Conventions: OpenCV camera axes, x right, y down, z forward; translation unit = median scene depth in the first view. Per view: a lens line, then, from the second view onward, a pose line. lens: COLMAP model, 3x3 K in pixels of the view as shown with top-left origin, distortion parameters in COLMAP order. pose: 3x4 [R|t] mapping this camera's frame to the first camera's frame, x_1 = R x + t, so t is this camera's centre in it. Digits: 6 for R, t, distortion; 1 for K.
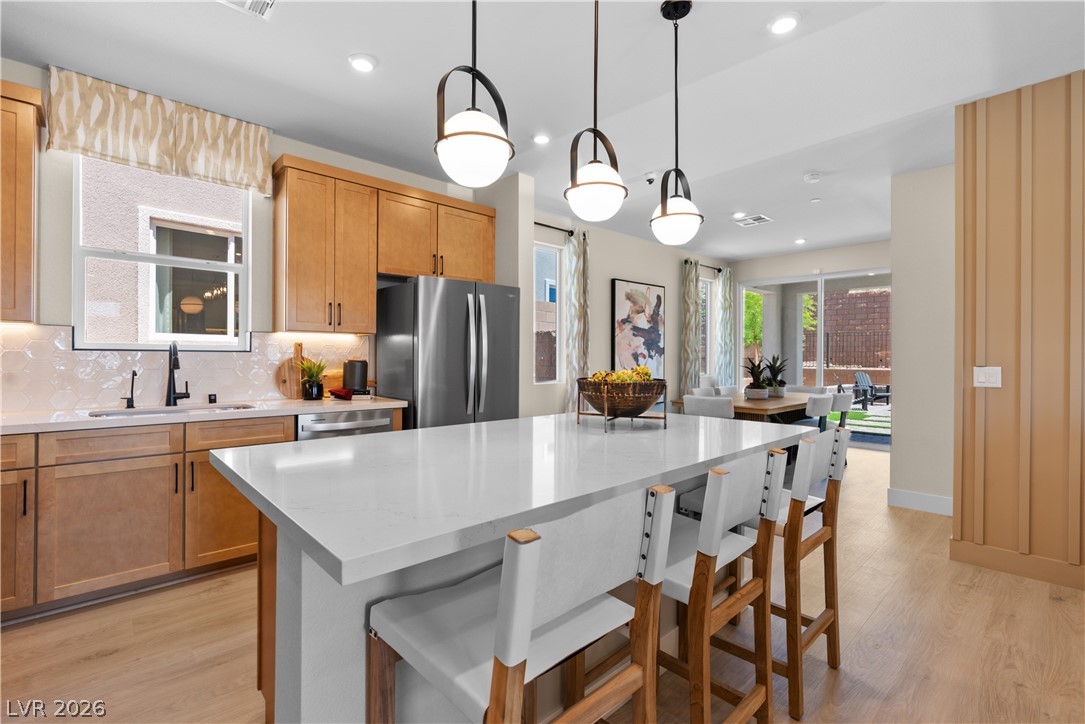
lens RADIAL K [[489.6, 0, 547.2], [0, 489.6, 358.3], [0, 0, 1]] dist [-0.002219, -0.000131]
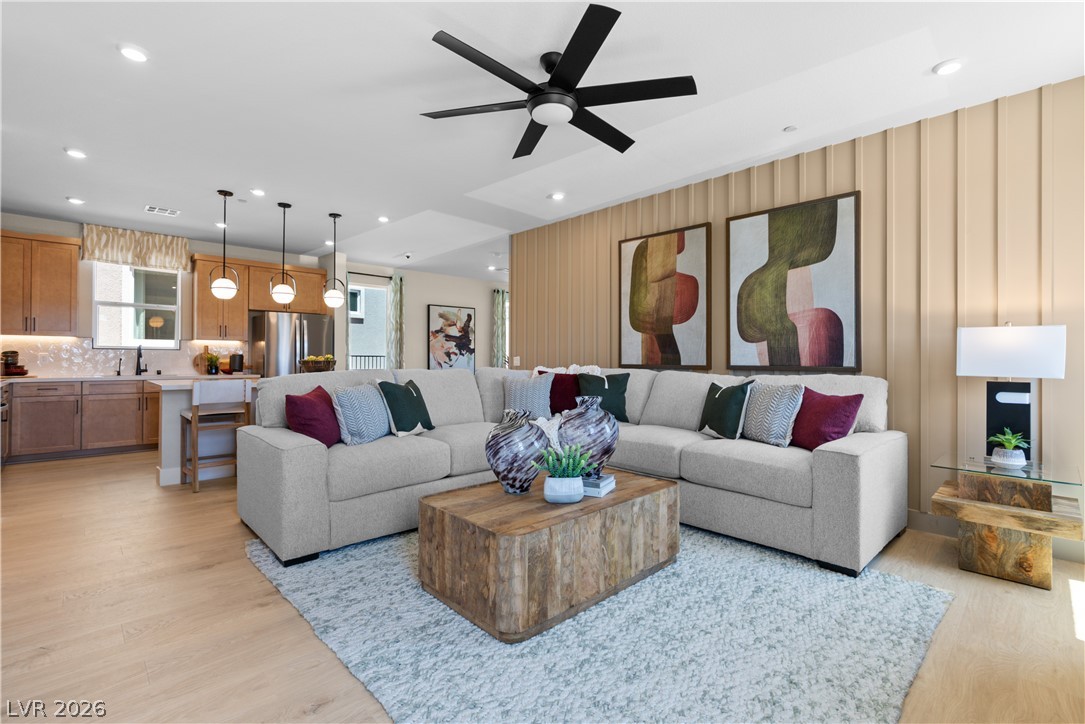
lens RADIAL K [[489.6, 0, 544.0], [0, 489.6, 358.3], [0, 0, 1]] dist [-0.002219, -0.000131]
pose [[0.999853, -0.001064, 0.017128, 0.483417], [0.001149, 0.999987, -0.004982, 0.018538], [-0.017122, 0.005001, 0.999841, -0.582737]]
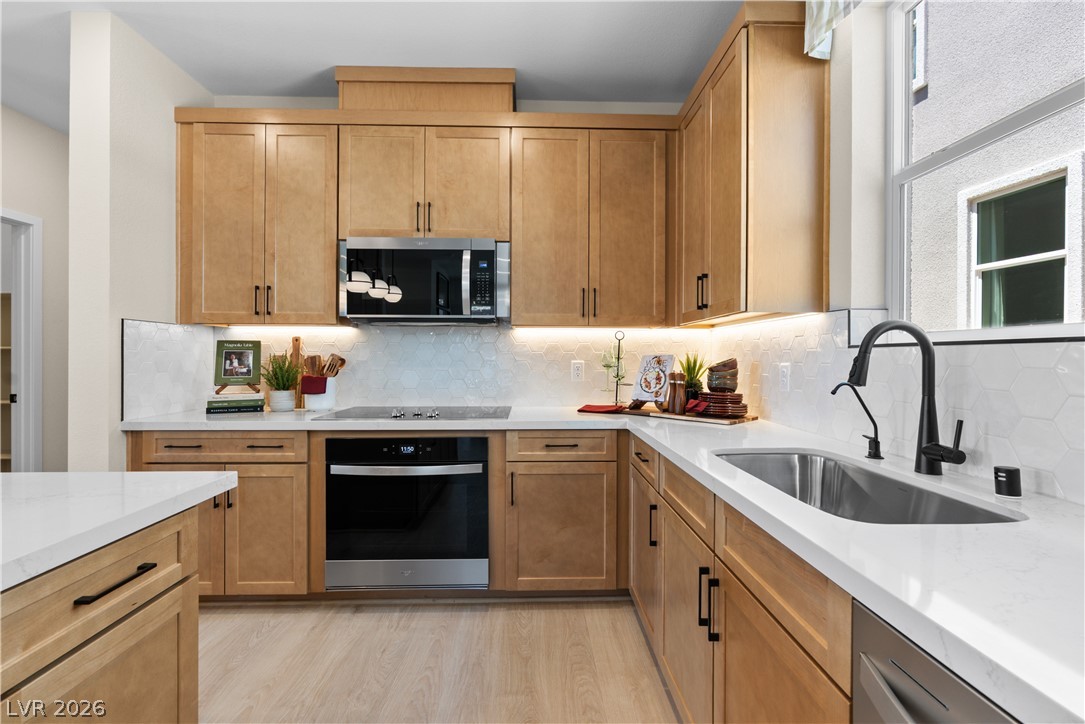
lens RADIAL K [[489.6, 0, 543.1], [0, 489.6, 359.8], [0, 0, 1]] dist [-0.002219, -0.000131]
pose [[-0.665344, -0.002564, -0.746533, -0.112735], [-0.008363, 0.999957, 0.004019, -0.000500], [0.746490, 0.008917, -0.665337, 0.525856]]
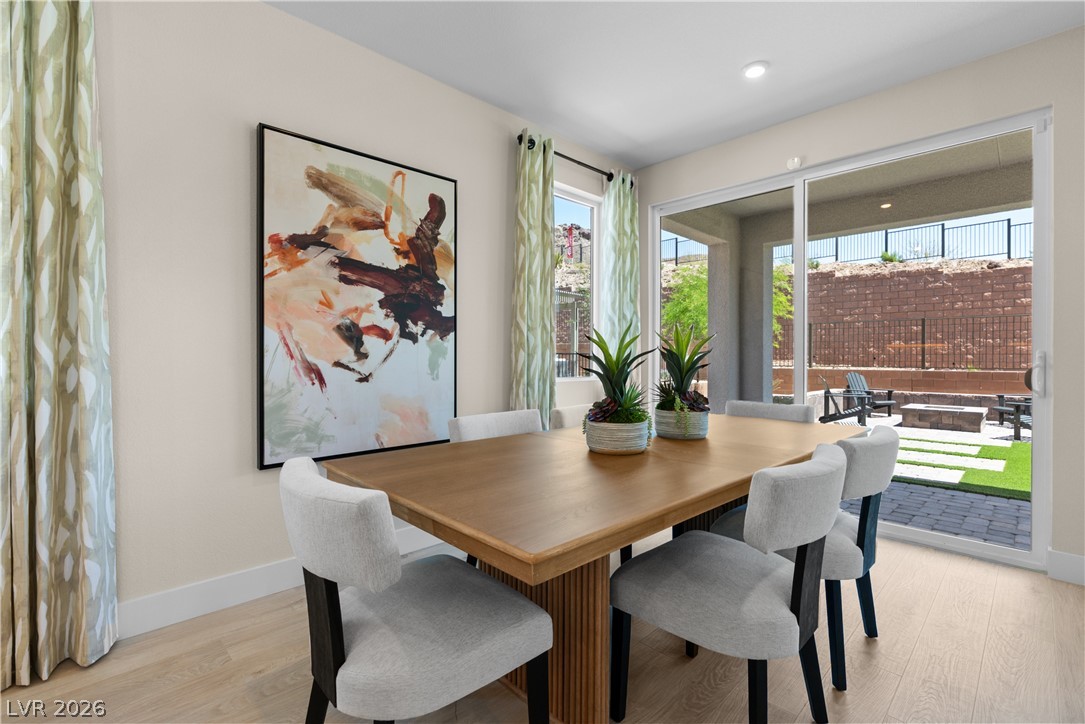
lens RADIAL K [[489.6, 0, 539.6], [0, 489.6, 356.5], [0, 0, 1]] dist [-0.002219, -0.000131]
pose [[0.999789, -0.002276, 0.020402, 0.346510], [0.002453, 0.999959, -0.008680, 0.020112], [-0.020382, 0.008728, 0.999754, 0.626809]]
